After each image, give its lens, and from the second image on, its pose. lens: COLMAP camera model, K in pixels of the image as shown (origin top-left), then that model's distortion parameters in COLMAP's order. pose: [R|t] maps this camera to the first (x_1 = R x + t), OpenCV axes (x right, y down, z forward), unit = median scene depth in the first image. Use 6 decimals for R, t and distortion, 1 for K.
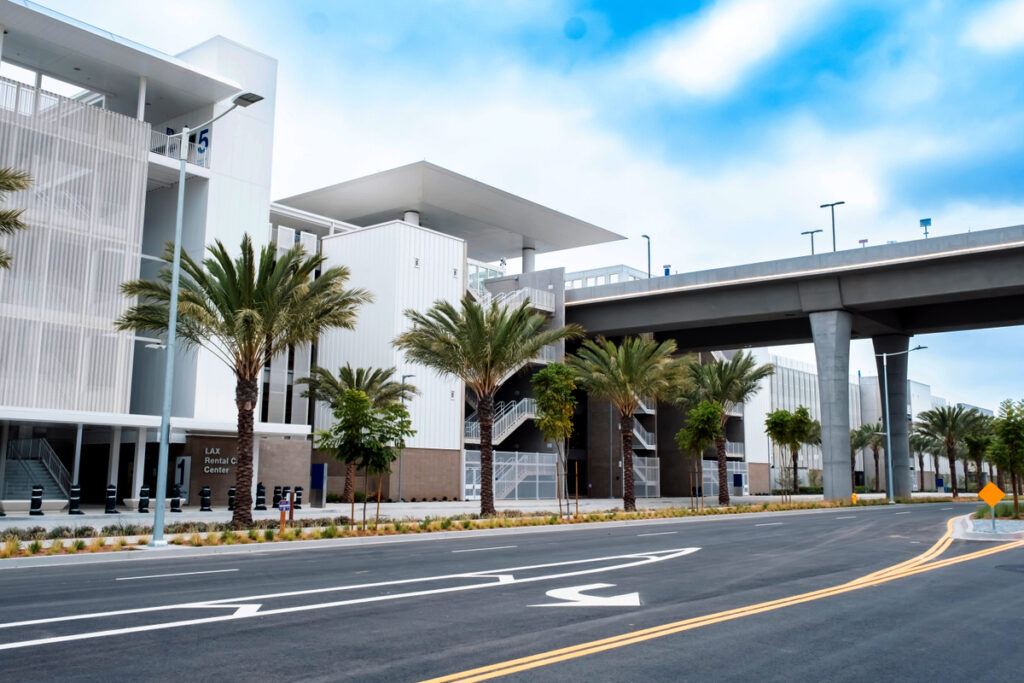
lens RADIAL K [[962.0, 0, 514.6], [0, 962.0, 339.1], [0, 0, 1]] dist [-0.060659, 0.000000]
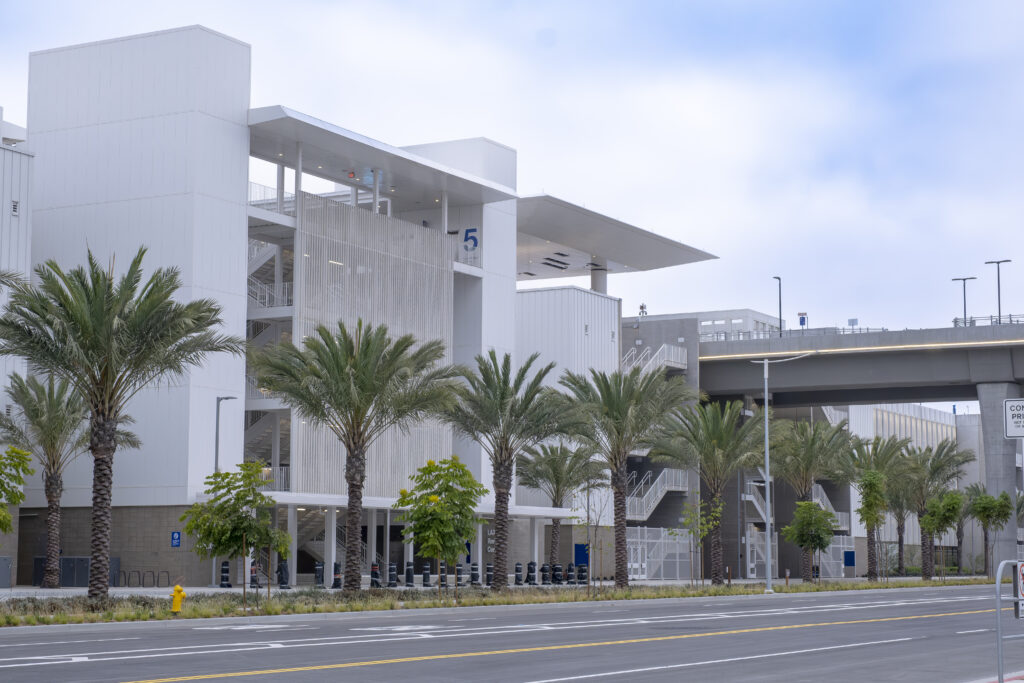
lens RADIAL K [[1808.1, 0, 511.1], [0, 1808.1, 341.2], [0, 0, 1]] dist [0.001369, 0.000000]
pose [[0.989960, 0.014312, 0.140623, -0.380987], [-0.017690, 0.999583, 0.022805, -0.096001], [-0.140238, -0.025064, 0.989801, -0.673531]]
